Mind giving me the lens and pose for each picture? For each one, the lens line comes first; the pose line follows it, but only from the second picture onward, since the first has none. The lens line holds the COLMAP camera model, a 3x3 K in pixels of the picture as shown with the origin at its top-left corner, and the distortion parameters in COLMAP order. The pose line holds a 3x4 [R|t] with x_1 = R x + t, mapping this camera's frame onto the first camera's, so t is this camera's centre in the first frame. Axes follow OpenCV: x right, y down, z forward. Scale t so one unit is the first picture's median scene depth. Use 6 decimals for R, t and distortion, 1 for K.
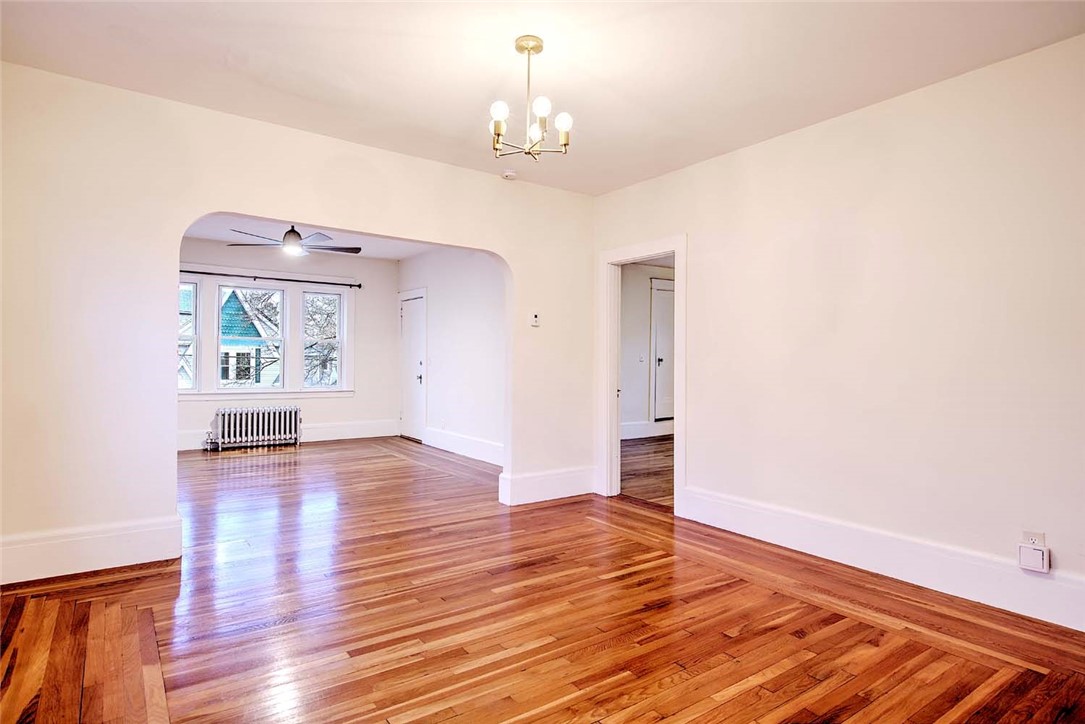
lens RADIAL K [[582.4, 0, 549.1], [0, 582.4, 362.1], [0, 0, 1]] dist [0.030677, -0.003876]
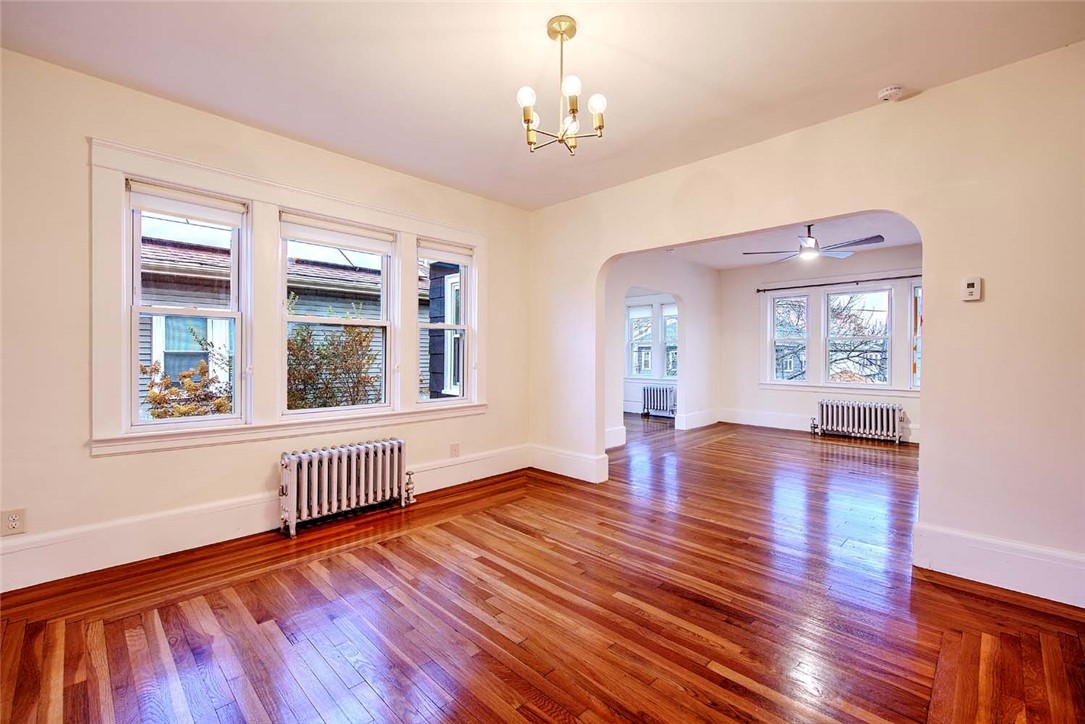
lens RADIAL K [[464.6, 0, 552.9], [0, 464.6, 356.7], [0, 0, 1]] dist [0.010593, -0.000087]
pose [[0.176426, -0.008934, -0.984273, 0.671886], [-0.001999, 0.999953, -0.009435, 0.009035], [0.984312, 0.003632, 0.176400, 0.792225]]
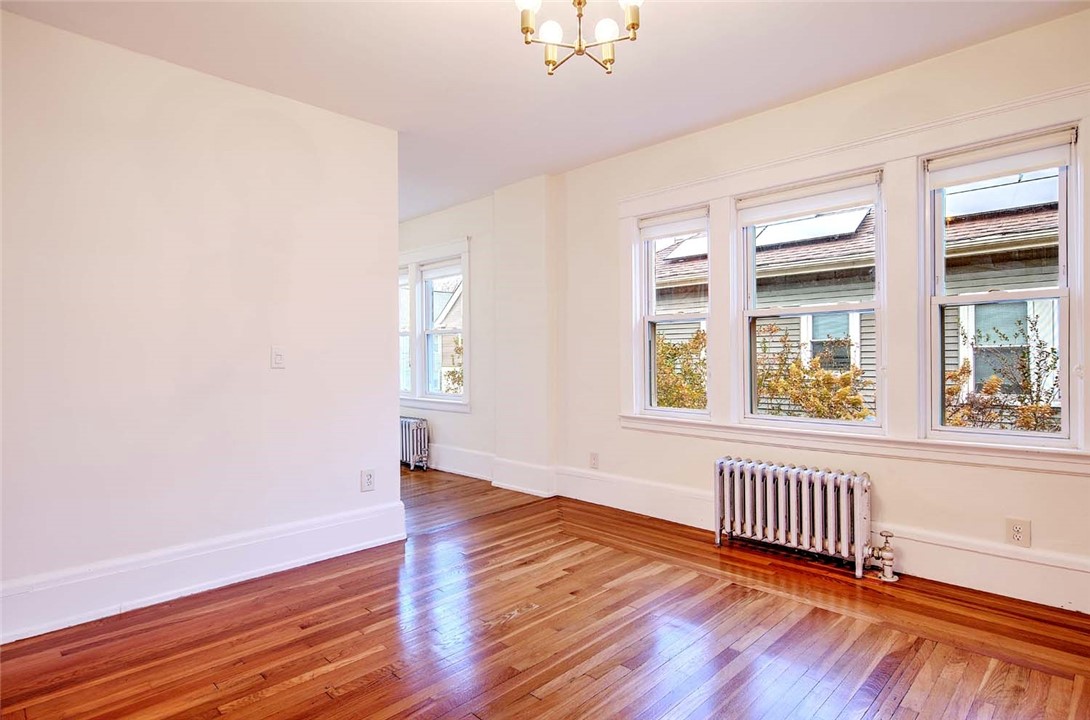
lens RADIAL K [[585.1, 0, 551.3], [0, 585.1, 360.0], [0, 0, 1]] dist [0.030677, -0.003876]
pose [[-0.985409, 0.000422, -0.170203, 0.109863], [-0.000857, 0.999972, 0.007438, 0.000027], [0.170201, 0.007475, -0.985381, 1.564664]]
